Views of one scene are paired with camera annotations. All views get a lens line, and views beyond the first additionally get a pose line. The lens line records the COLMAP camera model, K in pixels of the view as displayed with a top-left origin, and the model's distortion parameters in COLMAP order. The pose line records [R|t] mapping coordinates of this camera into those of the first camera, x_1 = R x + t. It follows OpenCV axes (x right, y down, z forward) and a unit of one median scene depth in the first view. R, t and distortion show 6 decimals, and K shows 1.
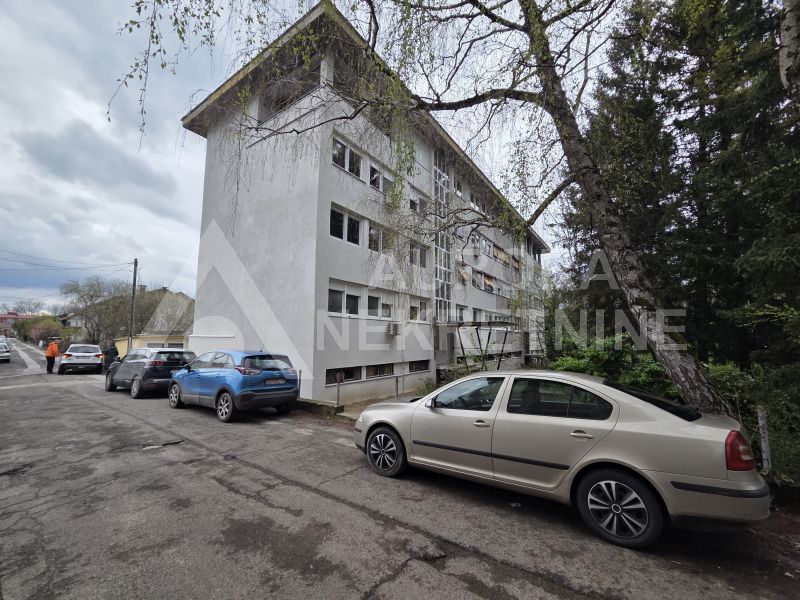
lens RADIAL K [[329.1, 0, 400.2], [0, 329.1, 300.4], [0, 0, 1]] dist [0.003325, -0.000124]
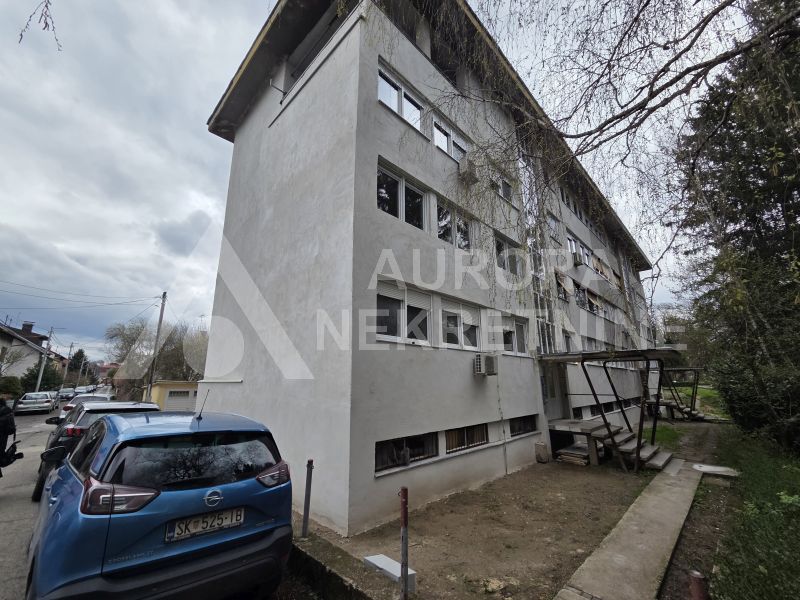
lens RADIAL K [[329.1, 0, 400.2], [0, 329.1, 301.7], [0, 0, 1]] dist [0.003325, -0.000124]
pose [[0.985621, -0.052511, -0.160604, -0.077847], [0.032268, 0.991486, -0.126150, 0.046658], [0.165861, 0.119154, 0.978924, 0.403202]]
